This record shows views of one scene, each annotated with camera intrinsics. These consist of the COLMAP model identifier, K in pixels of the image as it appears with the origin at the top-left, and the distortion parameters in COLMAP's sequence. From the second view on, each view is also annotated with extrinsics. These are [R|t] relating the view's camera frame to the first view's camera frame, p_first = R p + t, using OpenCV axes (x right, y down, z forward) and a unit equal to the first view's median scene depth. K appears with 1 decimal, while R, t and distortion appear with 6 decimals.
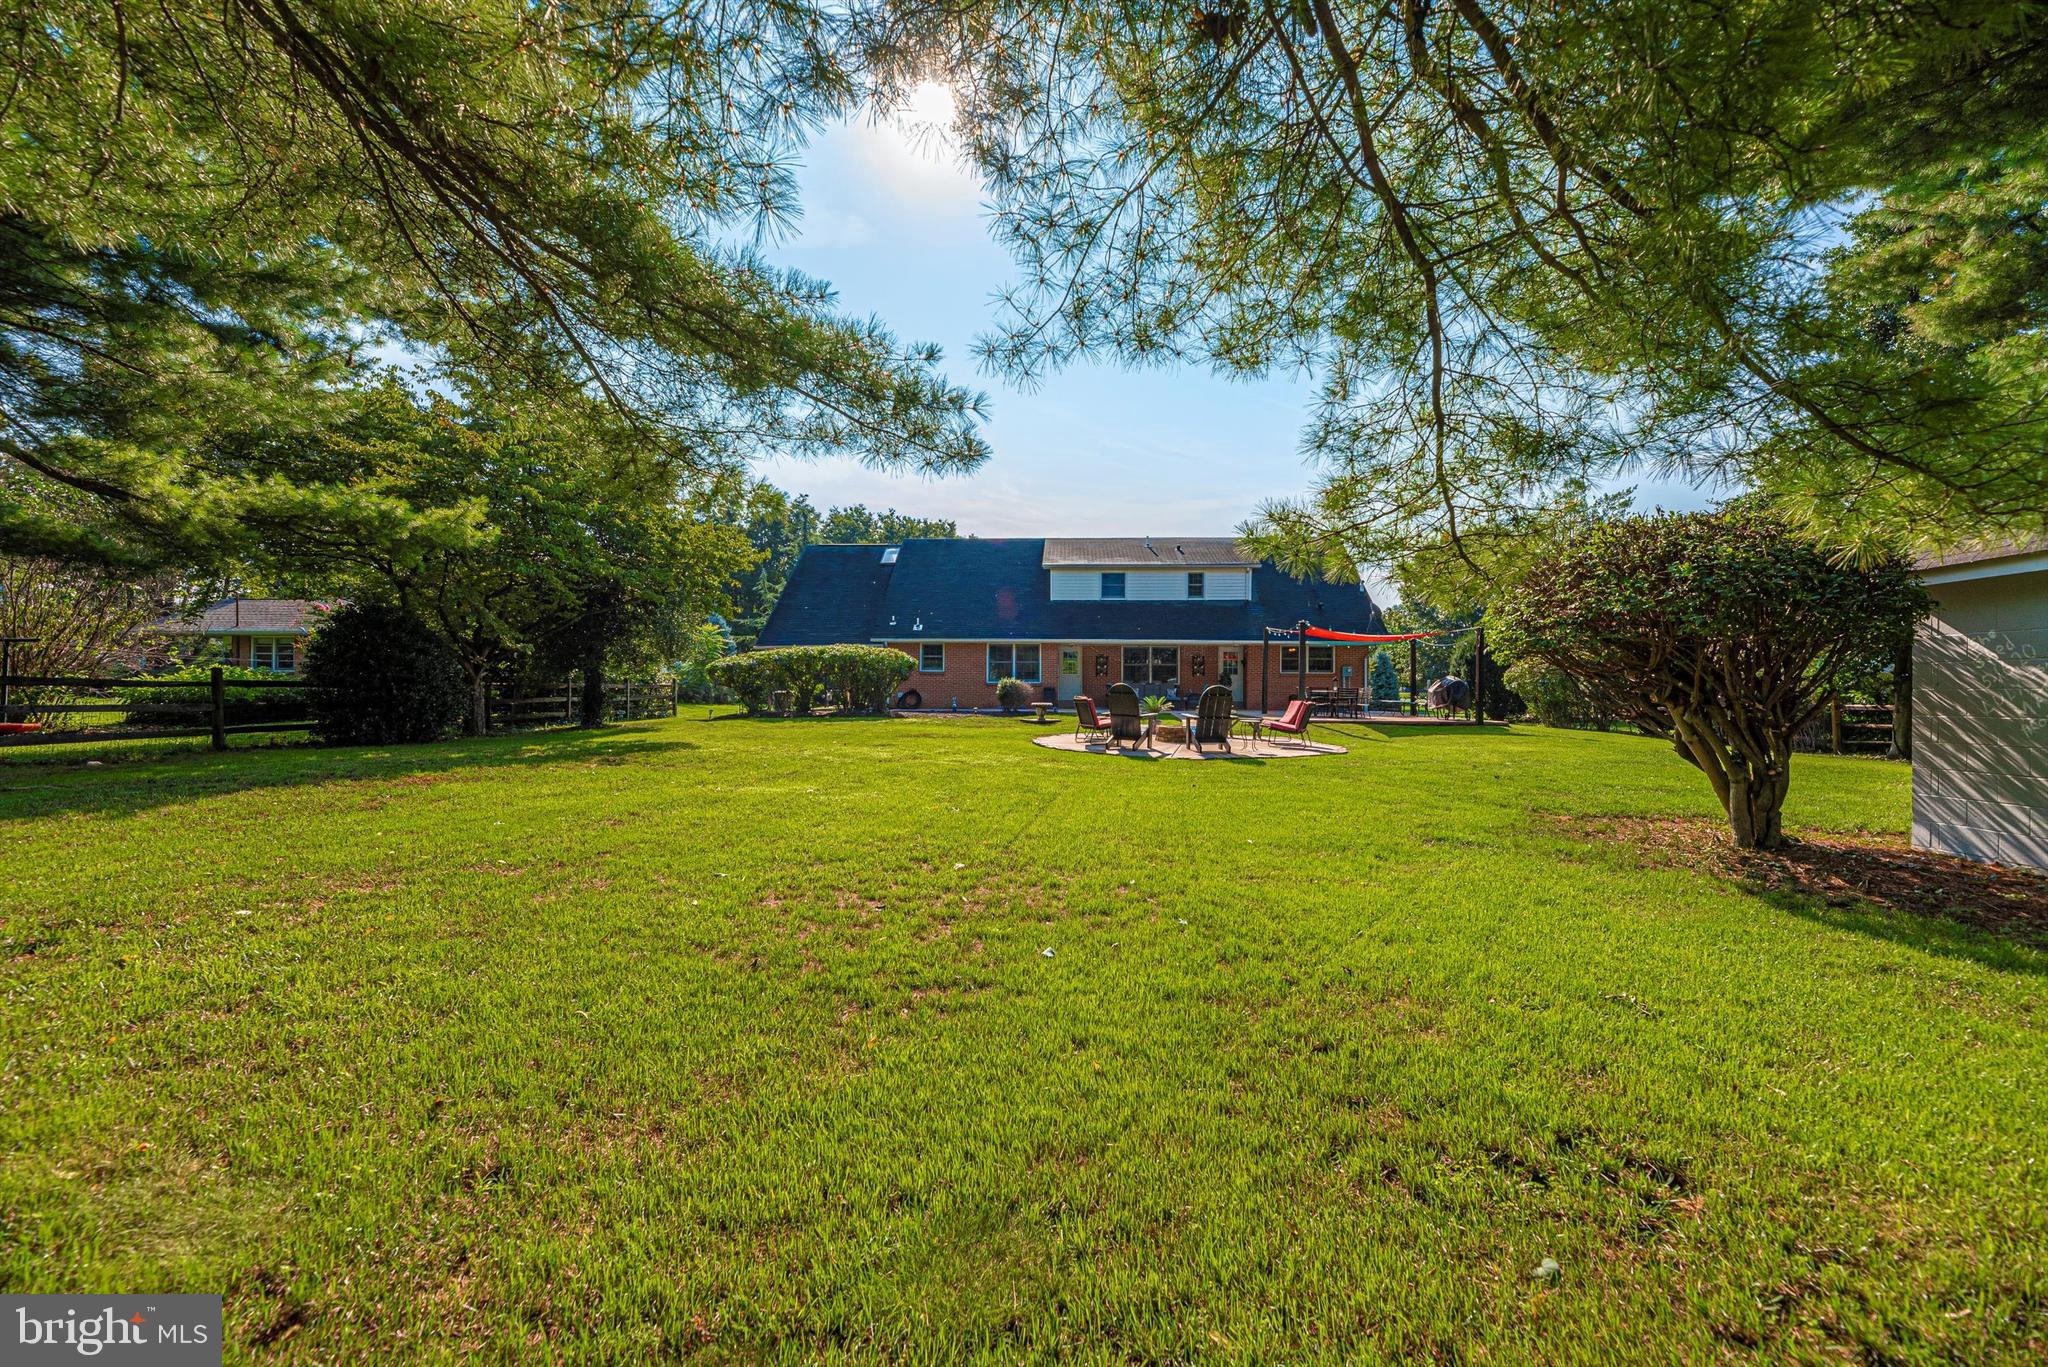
lens RADIAL K [[839.7, 0, 1016.9], [0, 839.7, 687.8], [0, 0, 1]] dist [-0.002335, 0.000297]
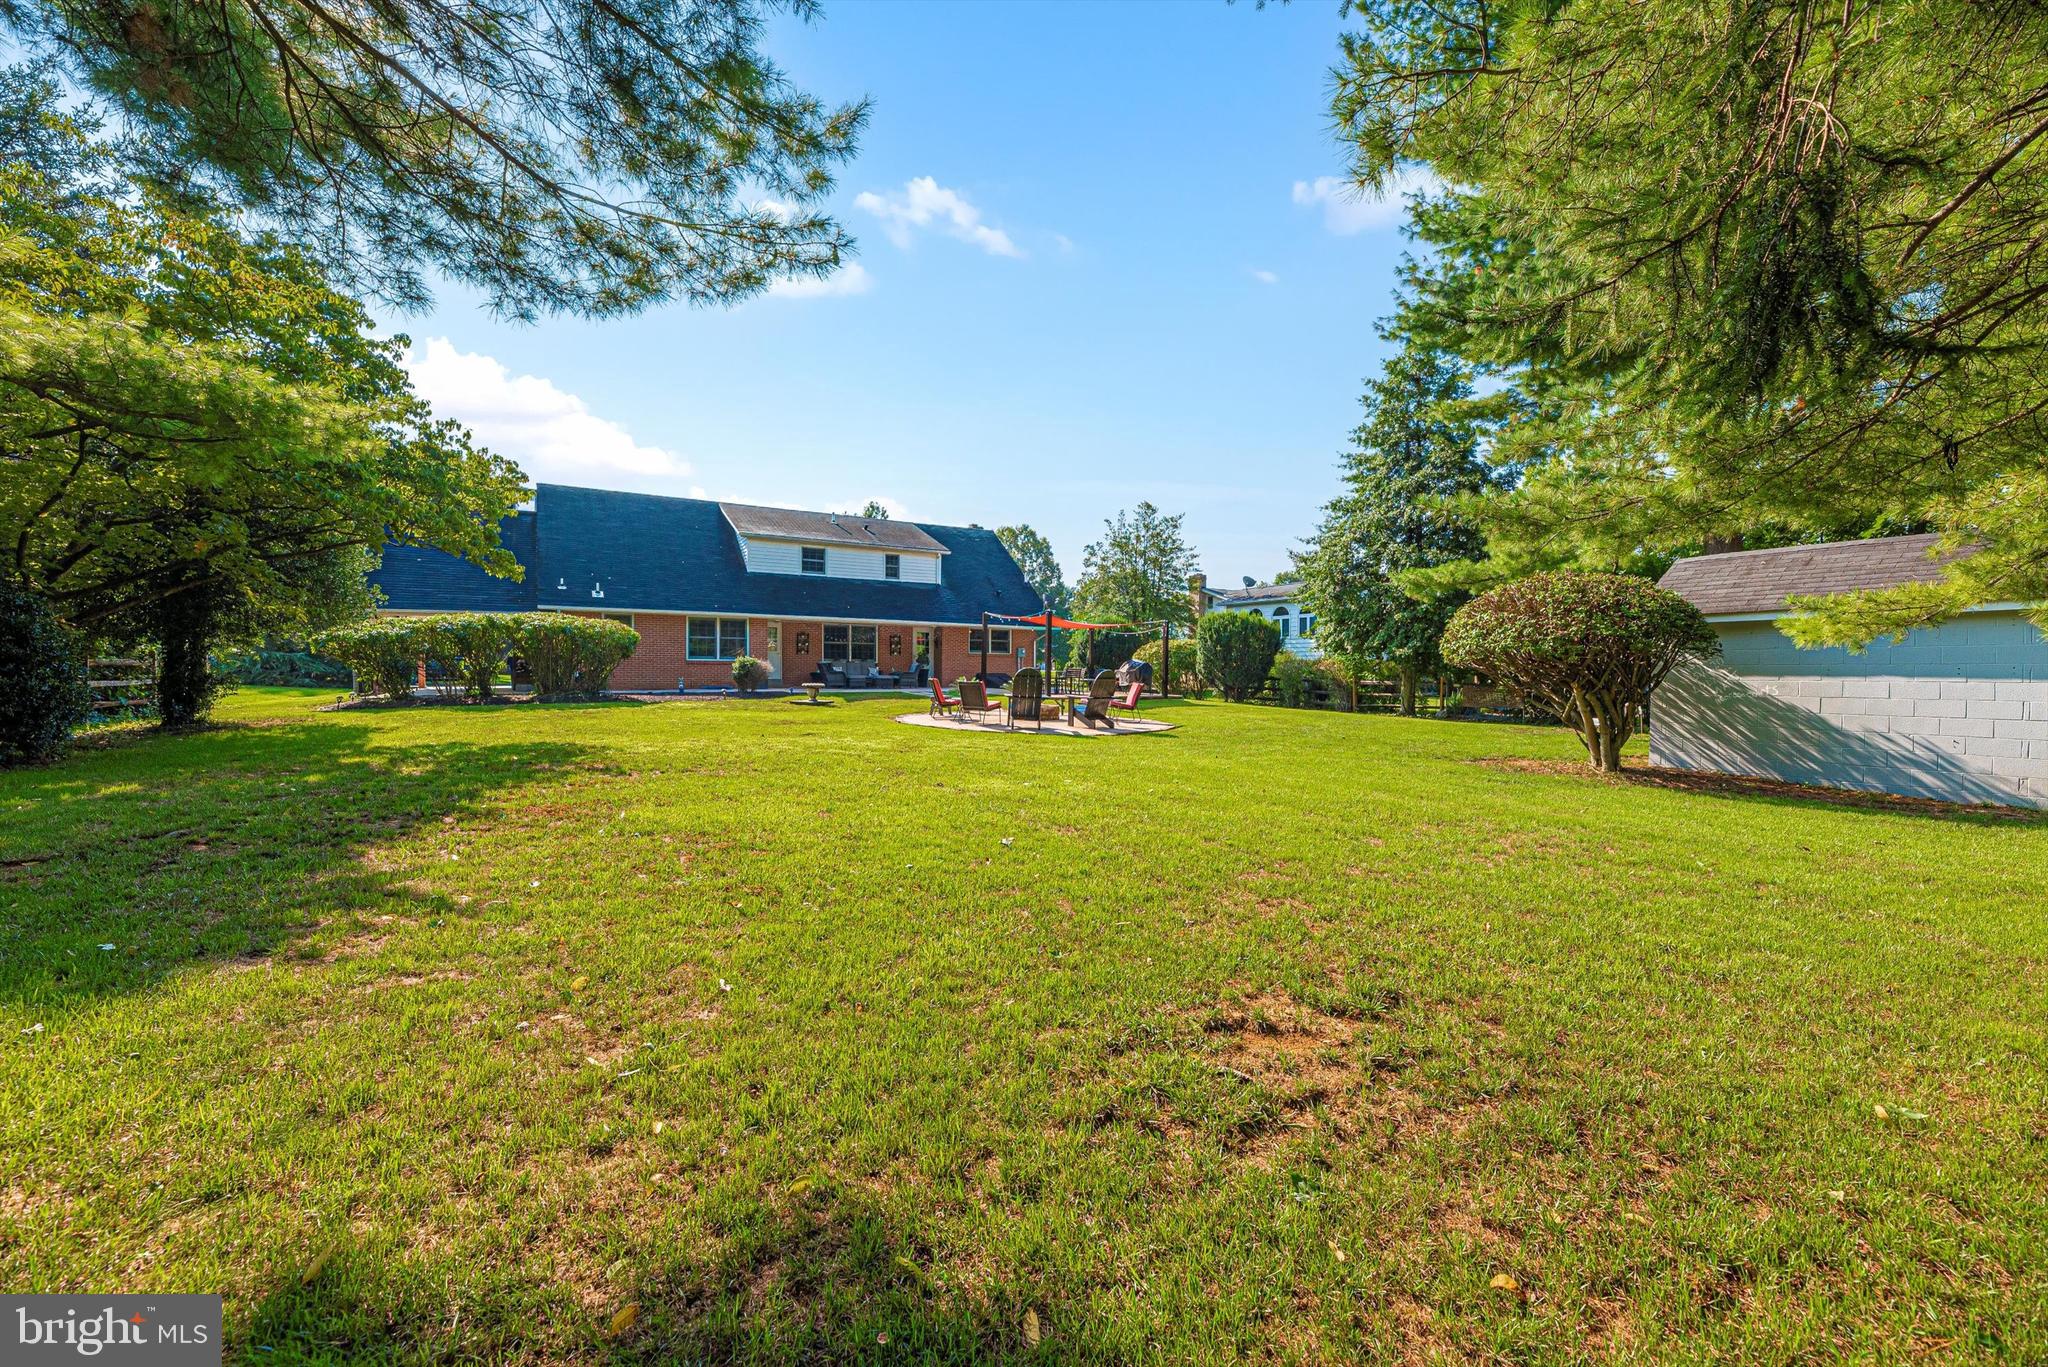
lens RADIAL K [[839.7, 0, 1016.9], [0, 839.7, 687.8], [0, 0, 1]] dist [-0.002335, 0.000297]
pose [[0.823560, -0.011782, 0.567106, -0.253835], [-0.006774, 0.999509, 0.030604, -0.006238], [-0.567188, -0.029046, 0.823076, 0.062999]]
